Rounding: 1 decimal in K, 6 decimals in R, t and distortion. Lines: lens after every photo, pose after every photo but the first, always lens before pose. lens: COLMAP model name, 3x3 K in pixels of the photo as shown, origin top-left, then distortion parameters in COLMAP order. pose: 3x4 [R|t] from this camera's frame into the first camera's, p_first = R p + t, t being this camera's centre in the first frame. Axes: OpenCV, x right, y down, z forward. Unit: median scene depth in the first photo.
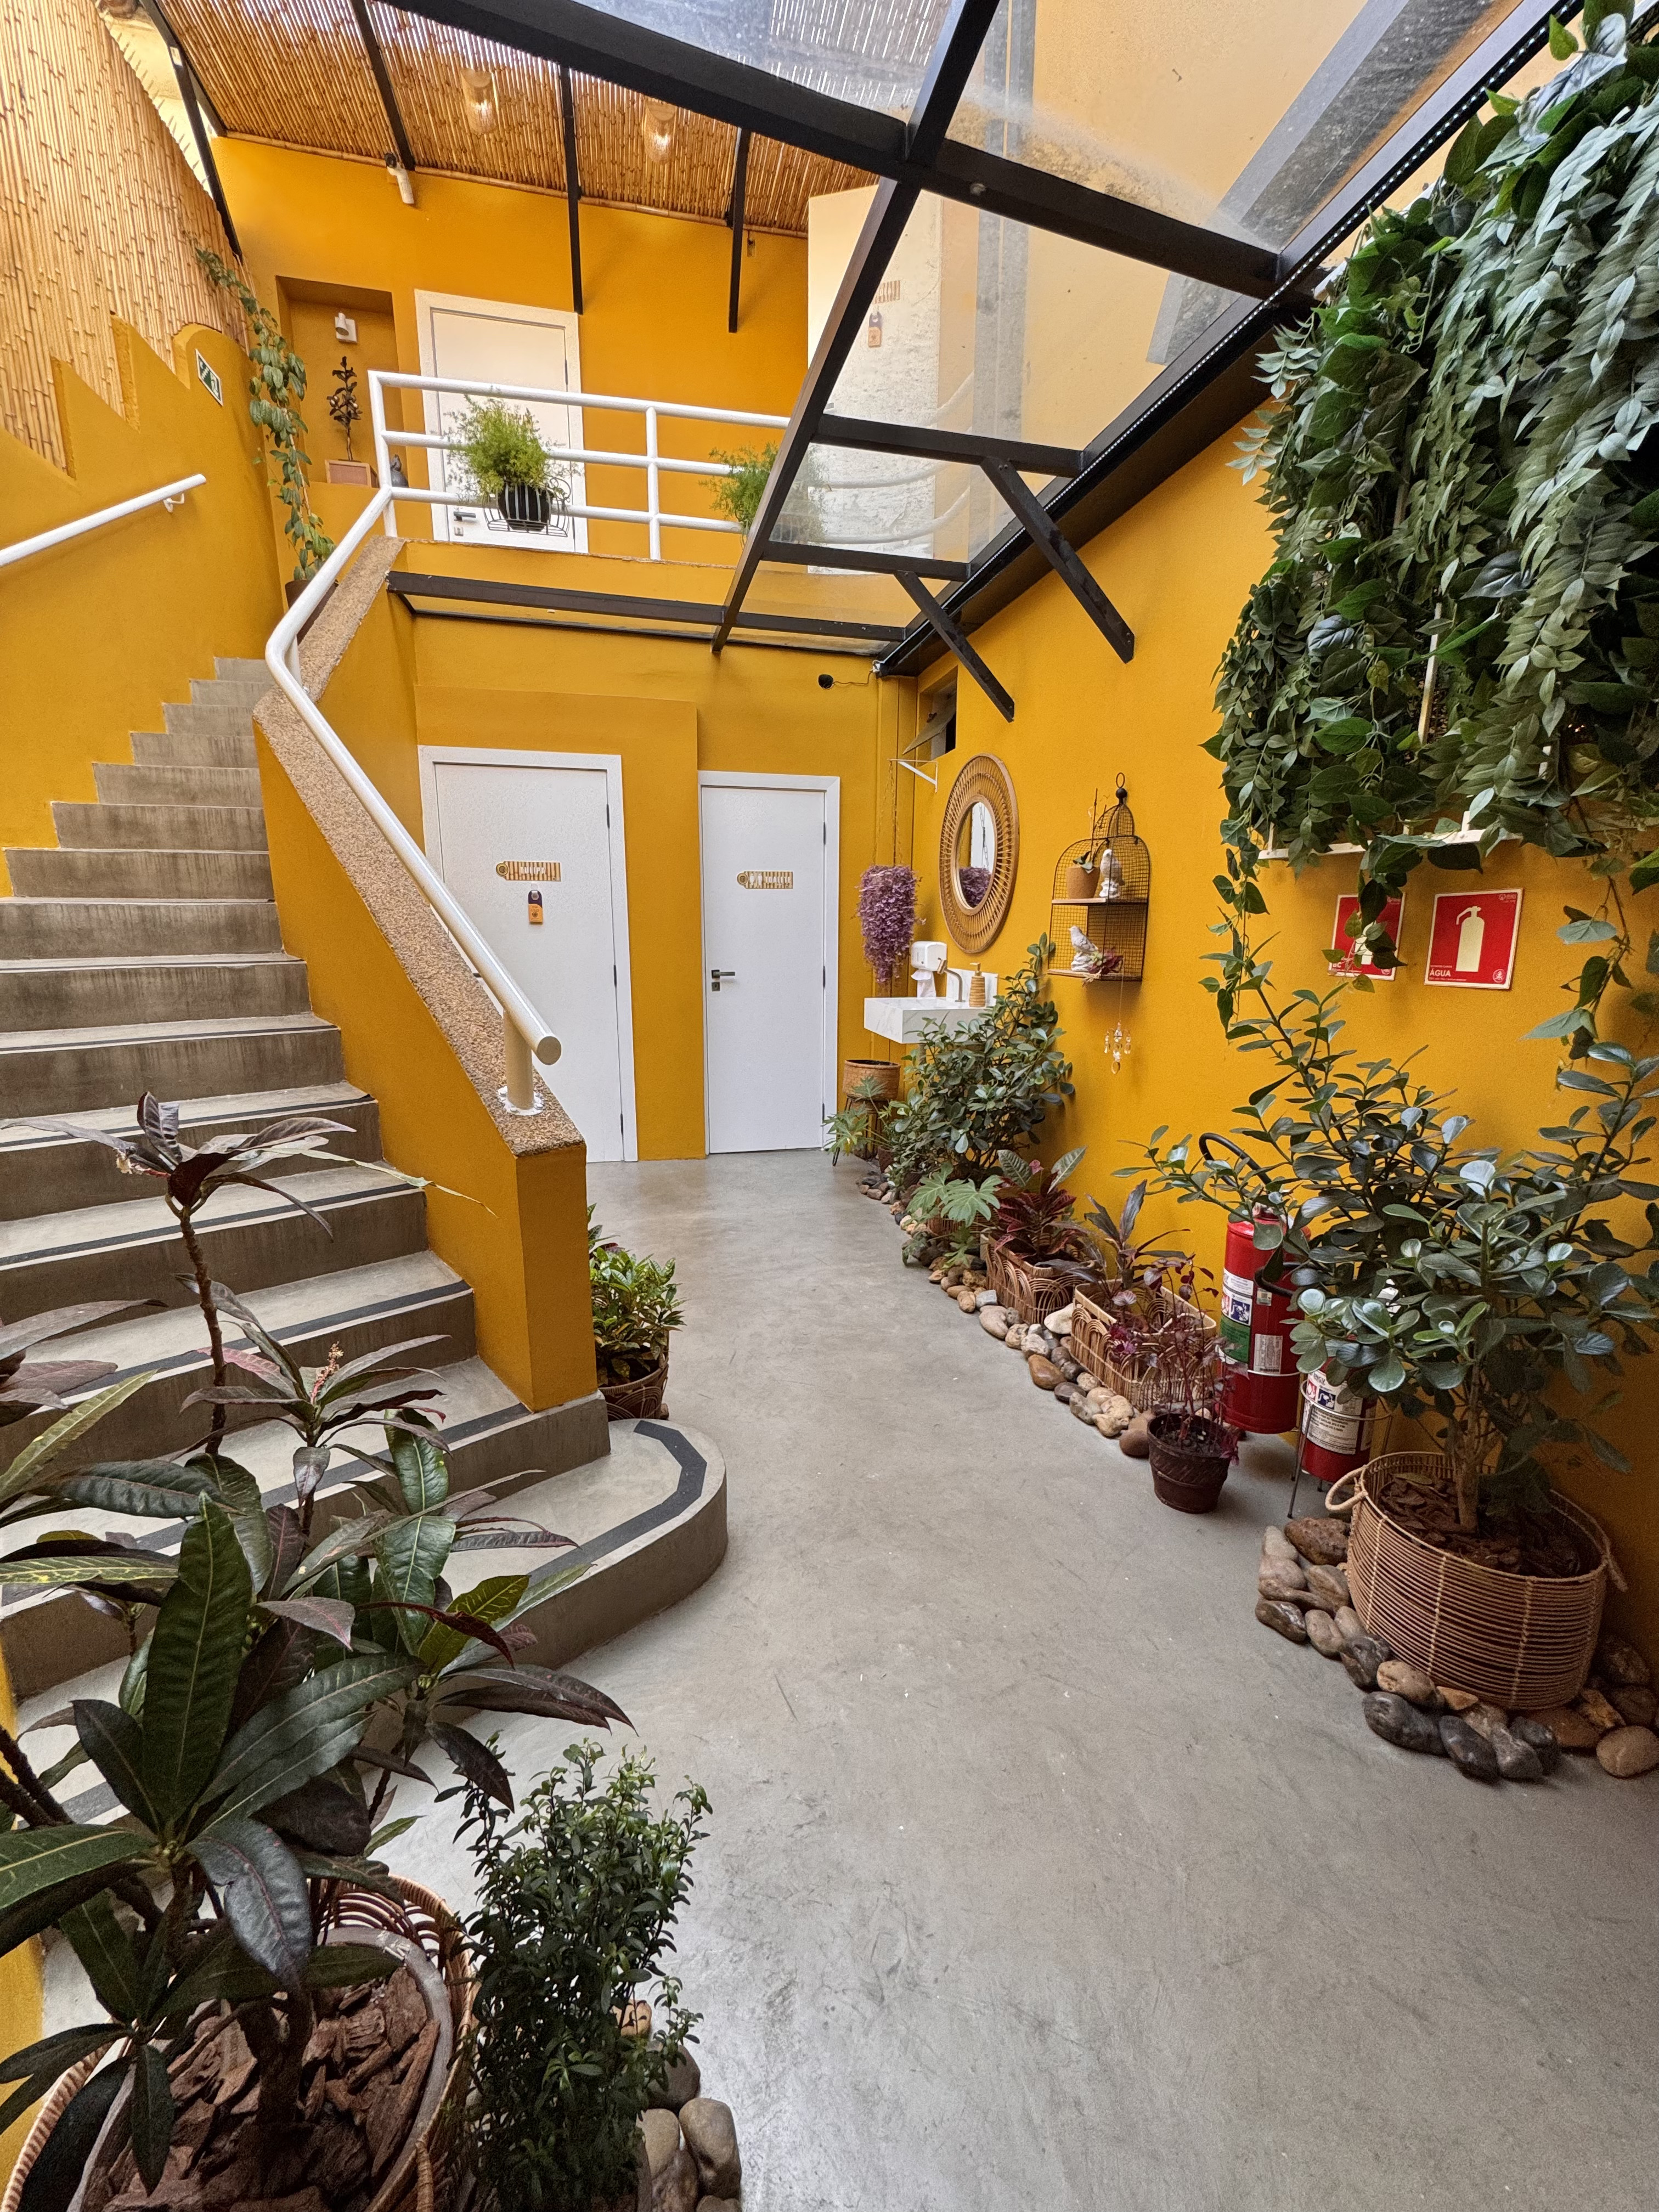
lens RADIAL K [[817.3, 0, 799.9], [0, 817.3, 1091.9], [0, 0, 1]] dist [-0.001664, 0.000053]
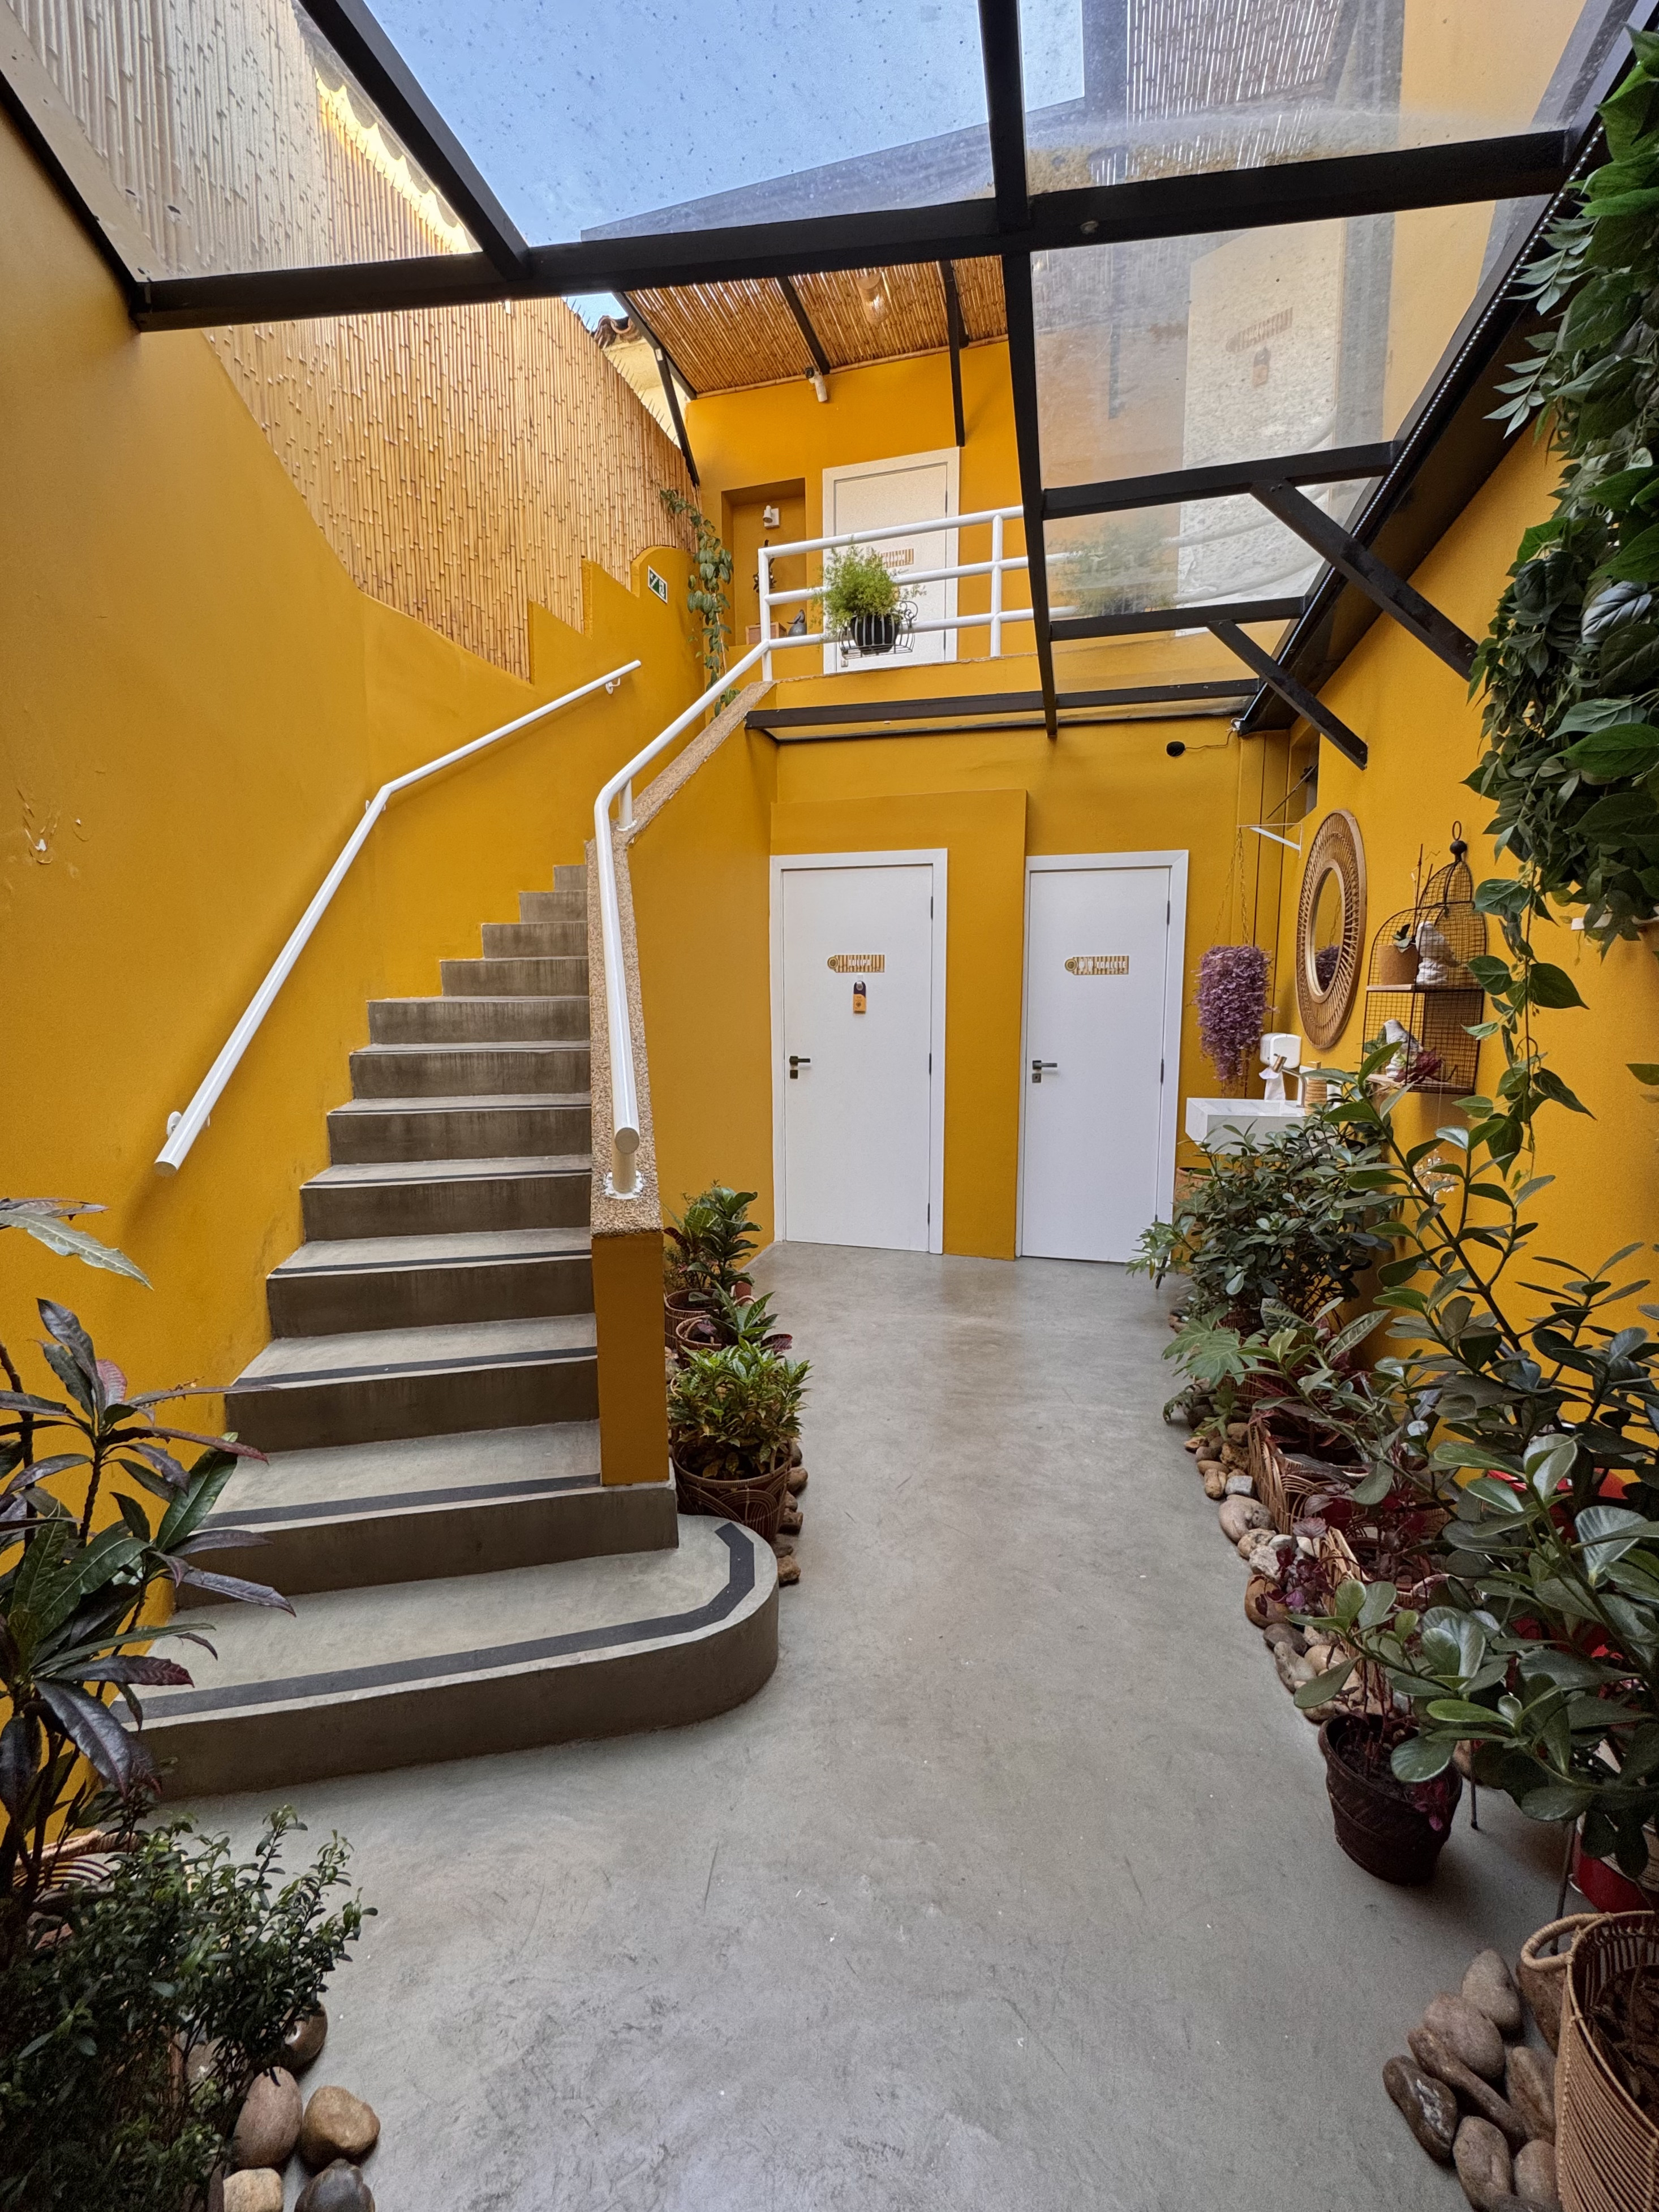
lens RADIAL K [[837.5, 0, 829.5], [0, 837.5, 1106.0], [0, 0, 1]] dist [-0.001048, -0.000021]
pose [[0.895425, 0.047776, -0.442642, 0.139210], [-0.085795, 0.994107, -0.066257, -0.015475], [0.436868, 0.097305, 0.894247, 0.044979]]
